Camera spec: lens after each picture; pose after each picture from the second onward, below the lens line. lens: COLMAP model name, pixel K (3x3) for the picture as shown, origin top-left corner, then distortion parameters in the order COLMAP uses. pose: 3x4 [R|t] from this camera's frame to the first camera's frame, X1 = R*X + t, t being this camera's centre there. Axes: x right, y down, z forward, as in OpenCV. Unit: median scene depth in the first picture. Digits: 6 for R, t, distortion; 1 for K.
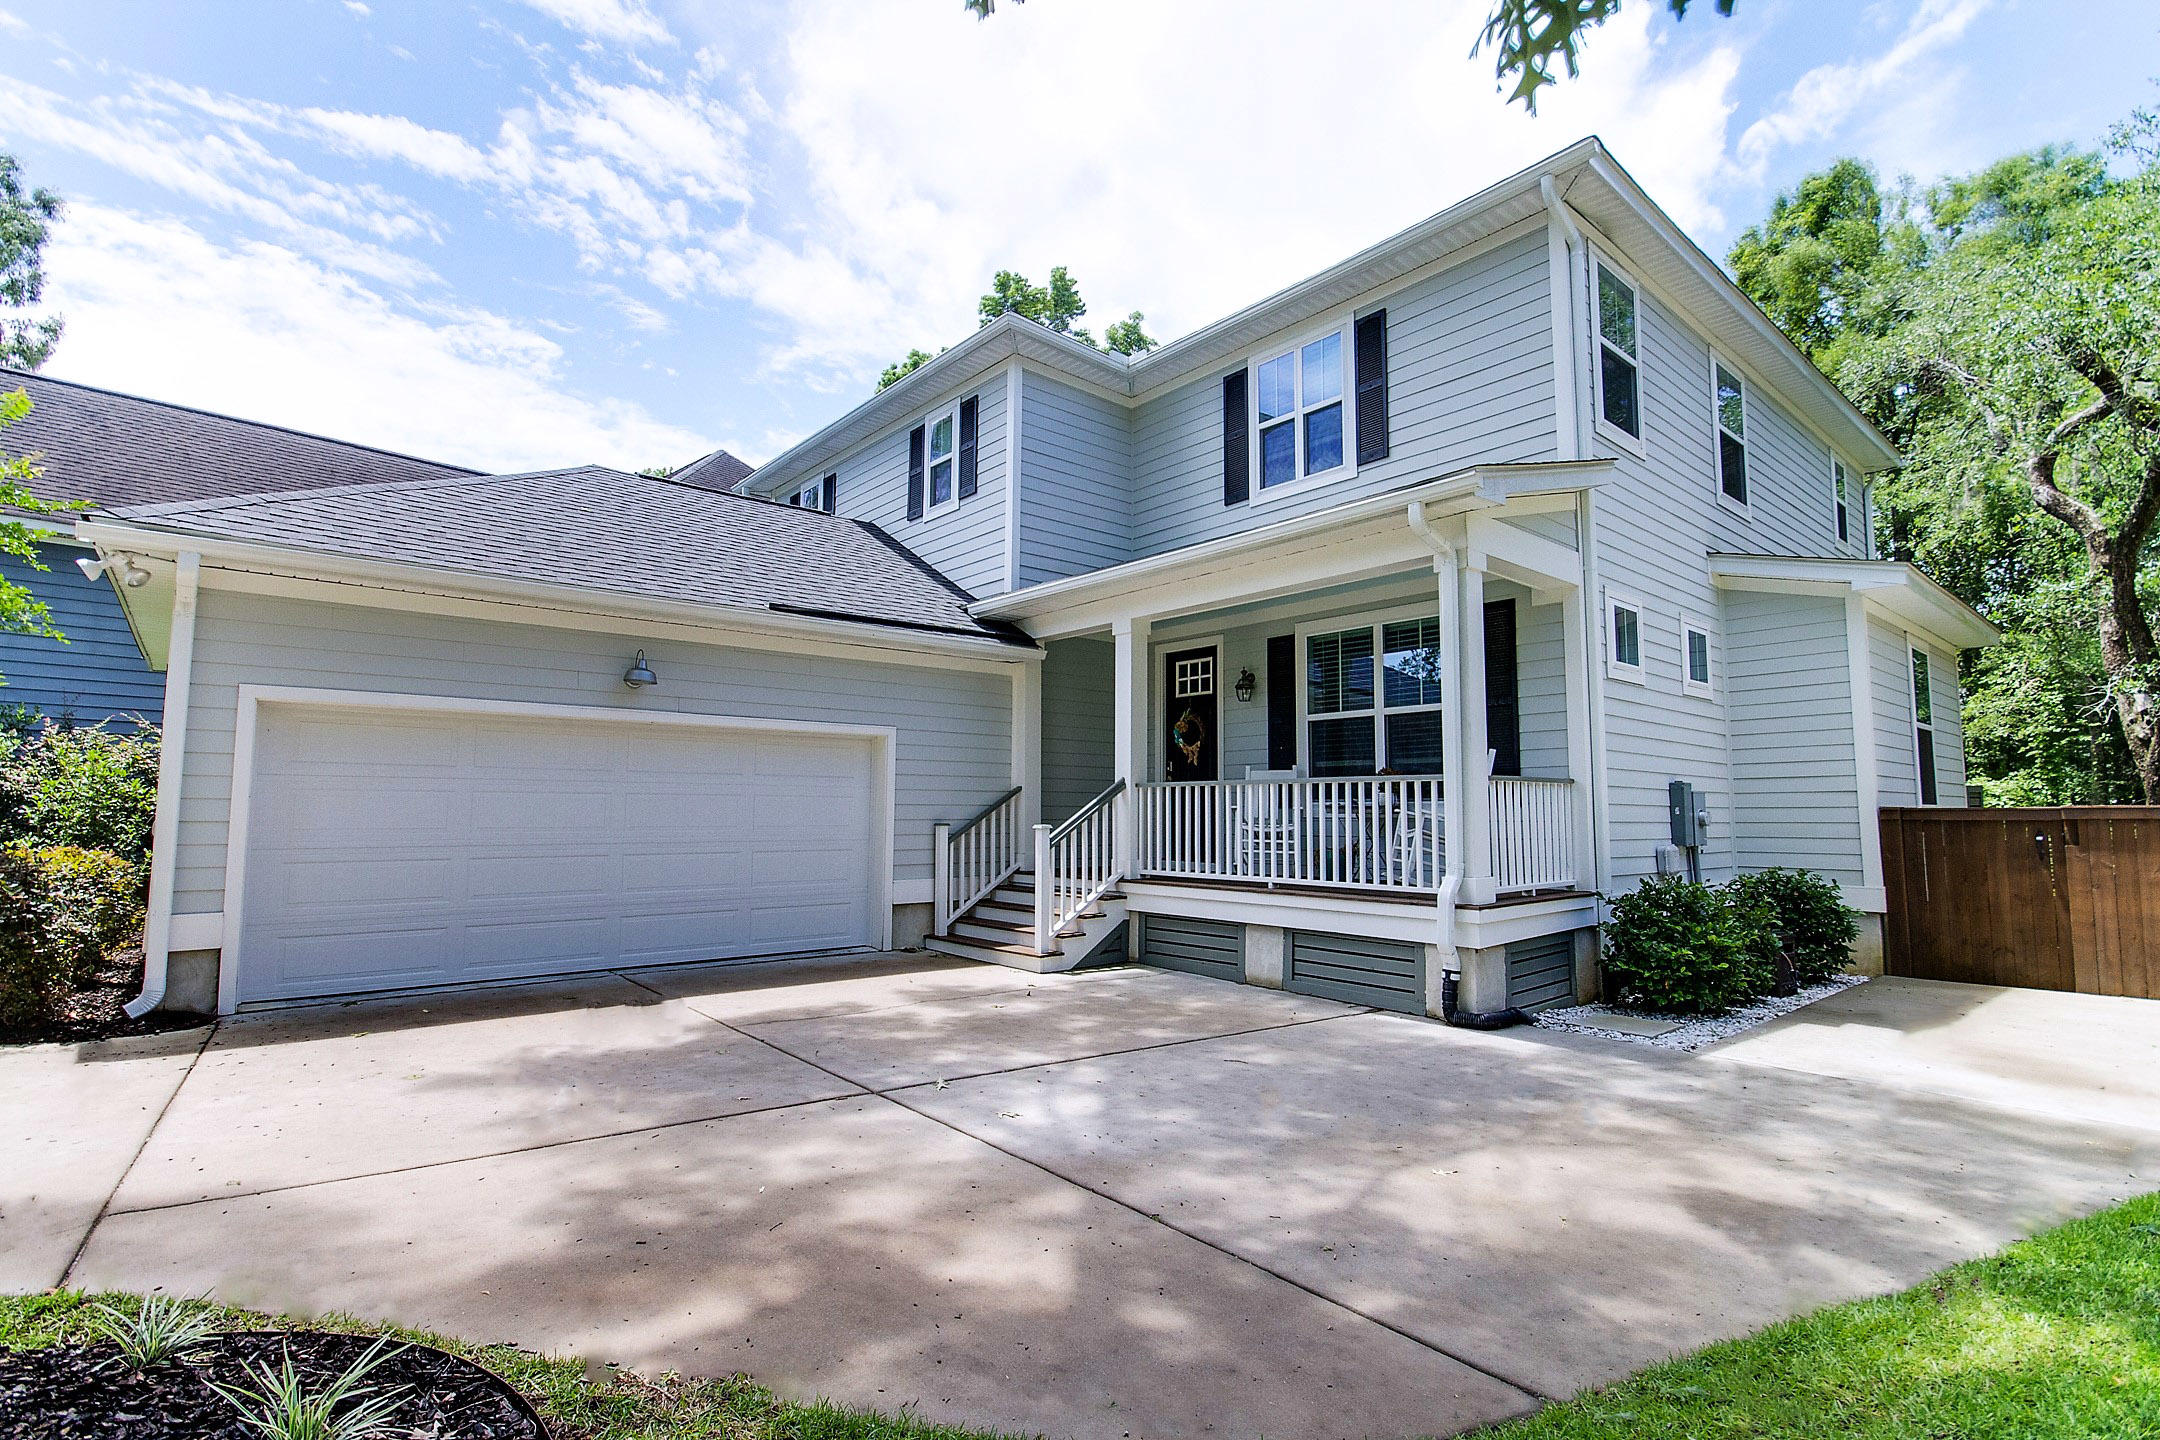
lens RADIAL K [[1026.0, 0, 1080.0], [0, 1026.0, 720.0], [0, 0, 1]] dist [-0.014064, -0.000350]
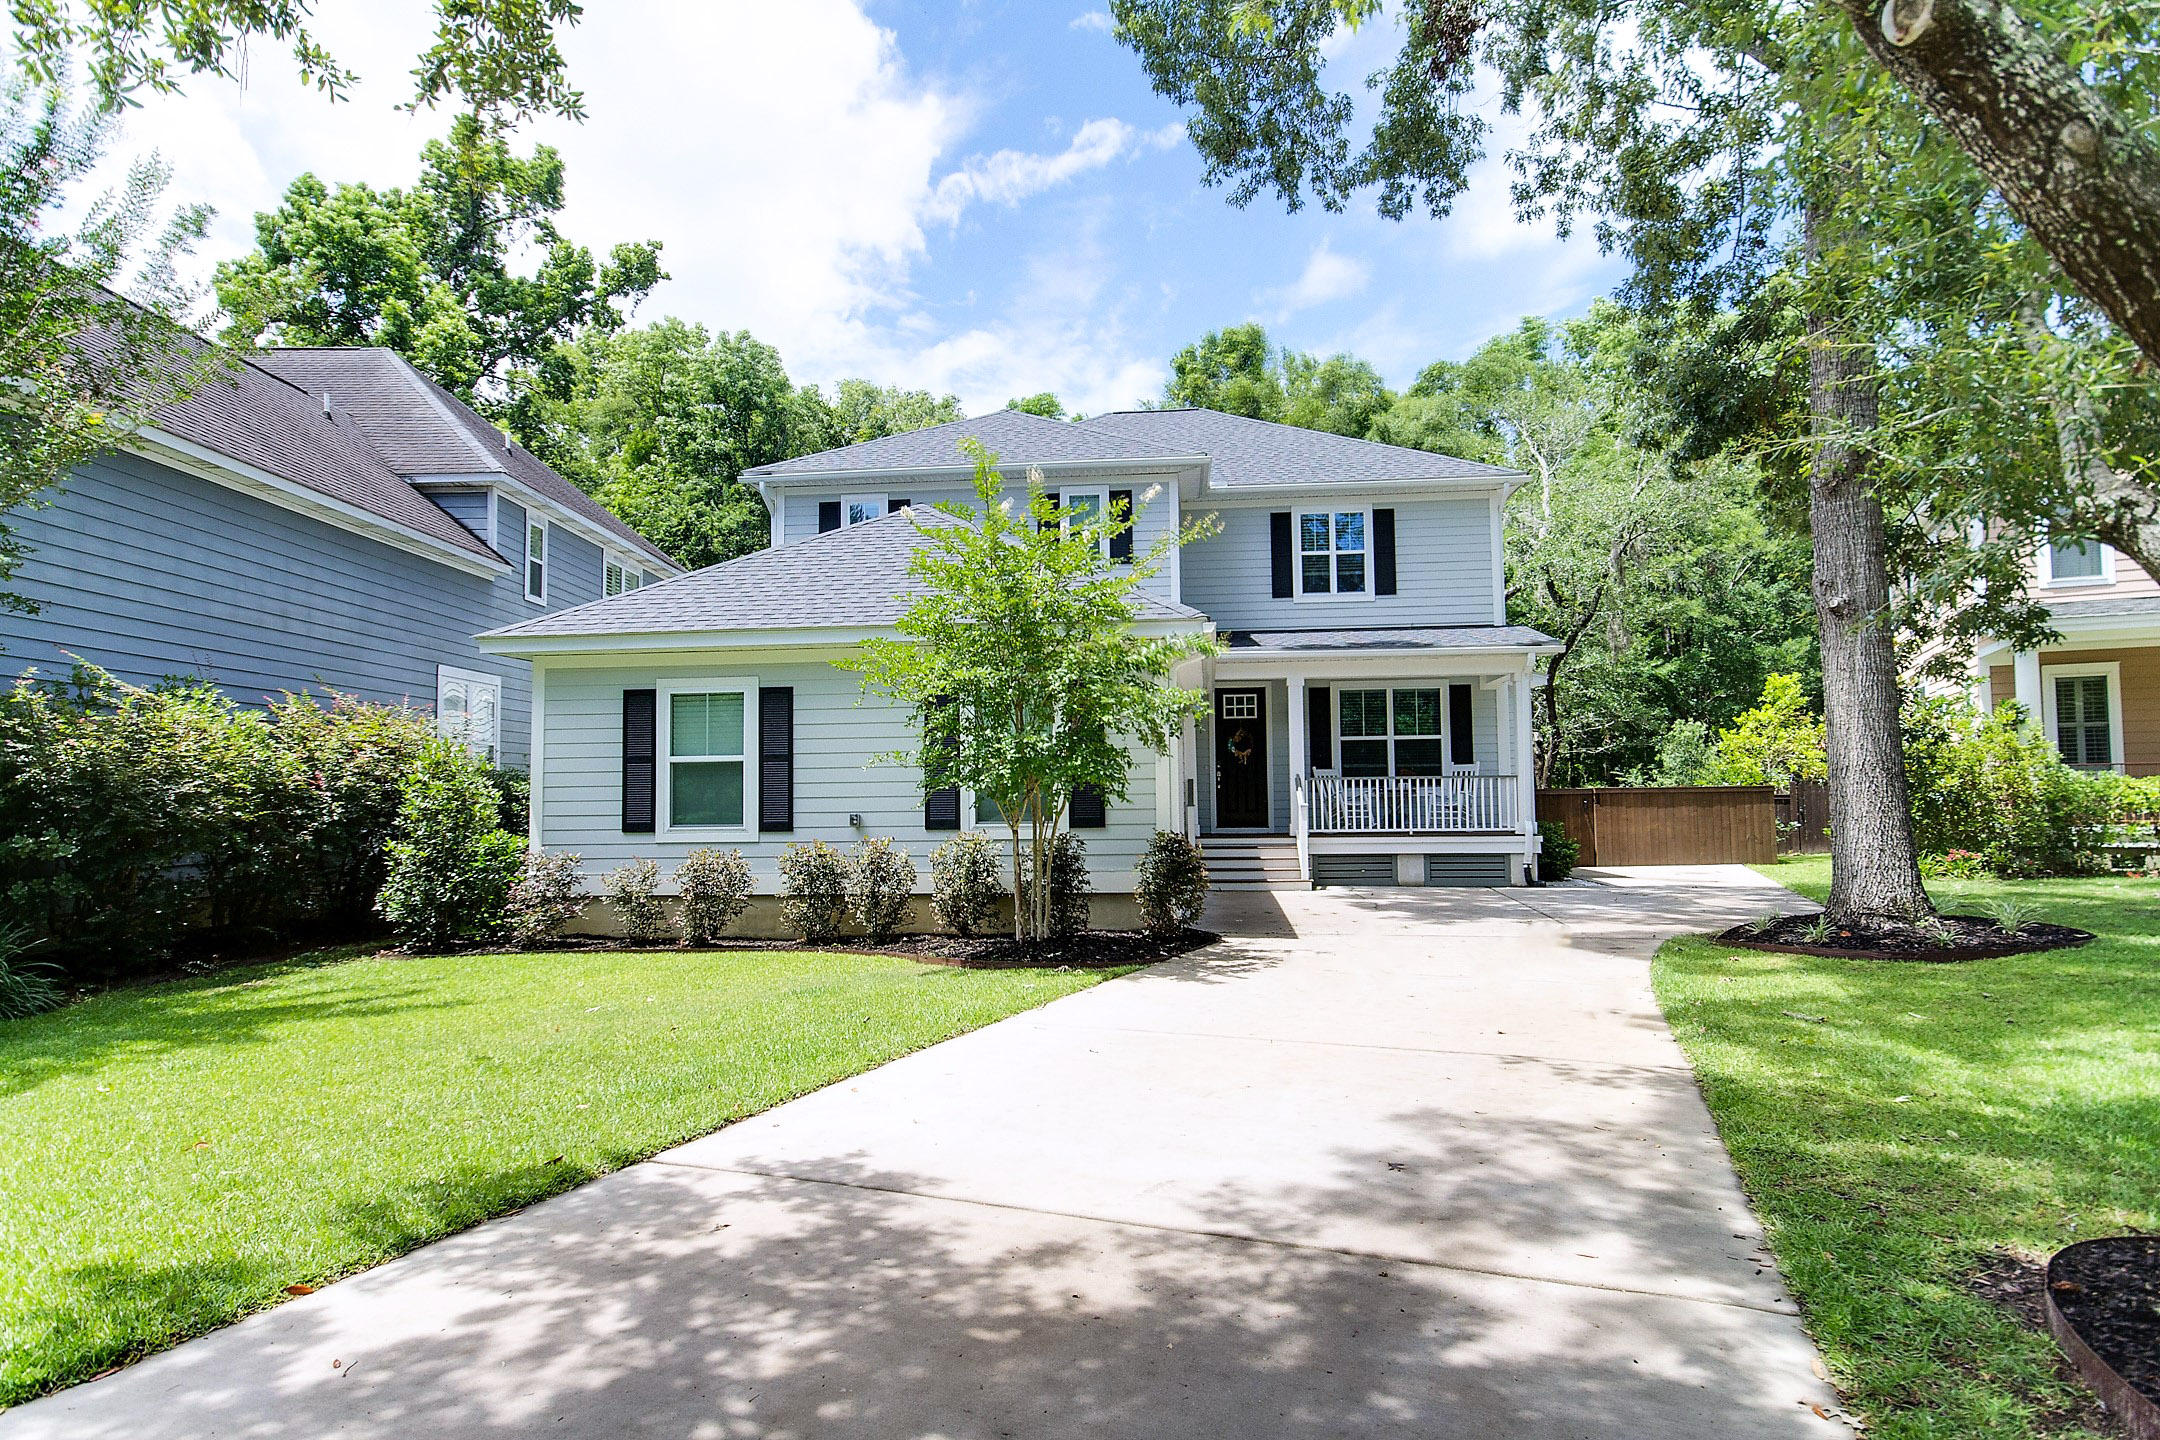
lens RADIAL K [[1144.1, 0, 1110.3], [0, 1144.1, 726.8], [0, 0, 1]] dist [0.027210, -0.000622]
pose [[0.715966, 0.028552, 0.697551, -1.372079], [-0.048351, 0.998792, 0.008746, -0.019188], [-0.696459, -0.039989, 0.716481, -0.087558]]
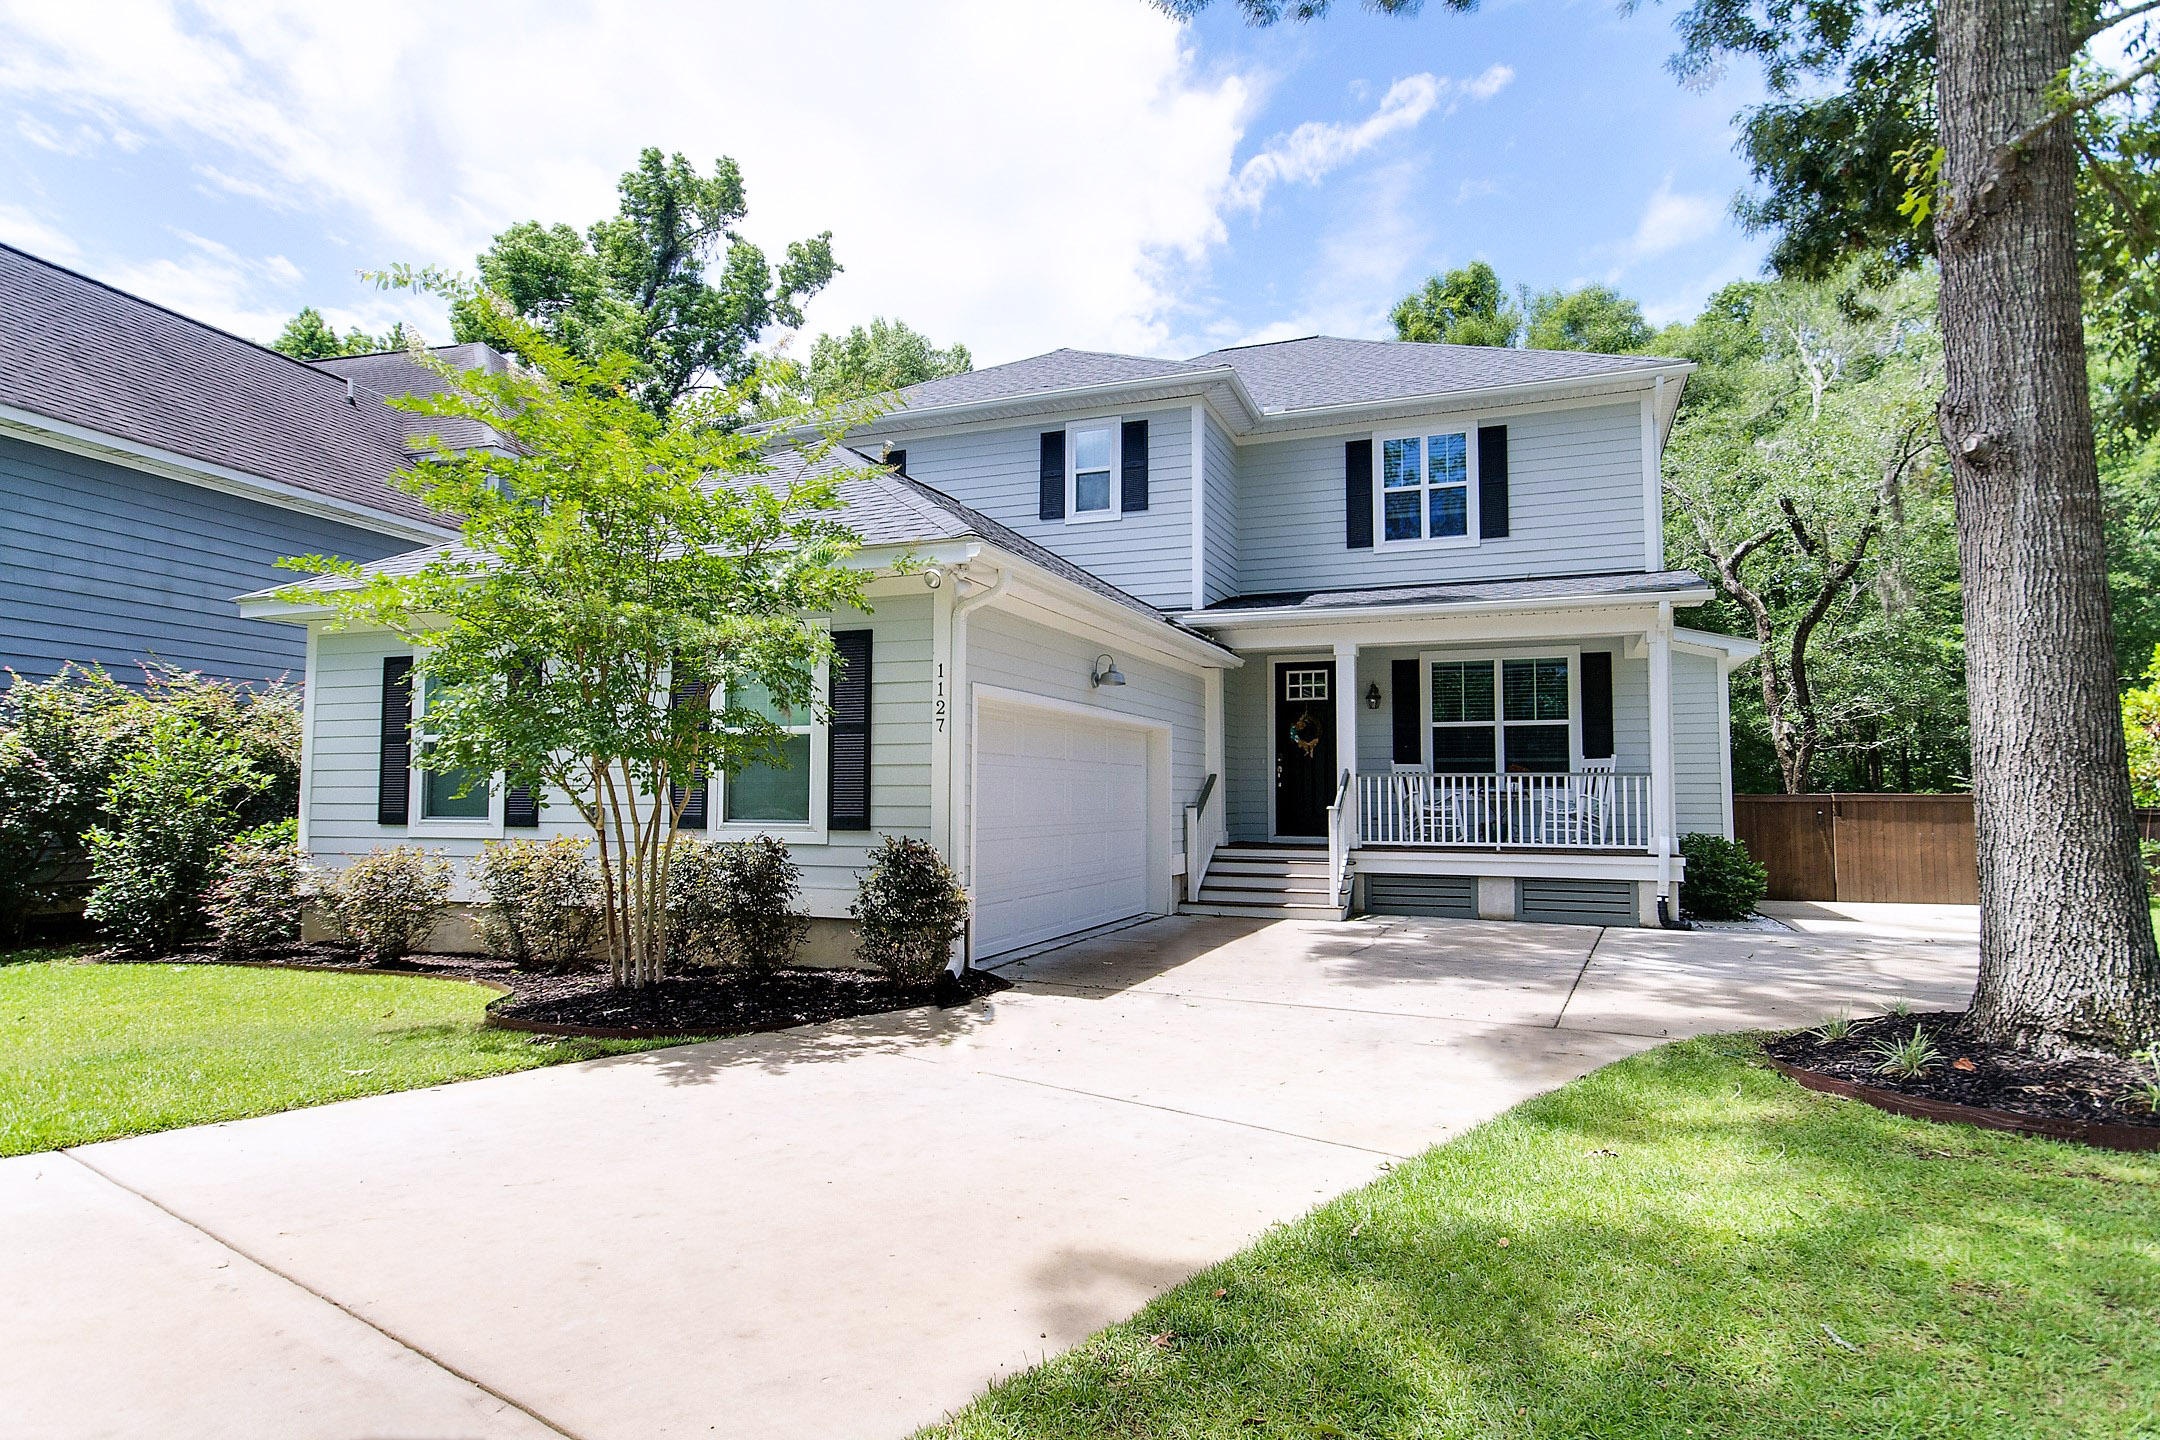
lens RADIAL K [[1144.1, 0, 1110.3], [0, 1144.1, 726.8], [0, 0, 1]] dist [0.027210, -0.000622]
pose [[0.875601, 0.028772, 0.482177, -0.852178], [-0.043333, 0.998878, 0.019086, -0.009136], [-0.481087, -0.037606, 0.875866, -0.090310]]
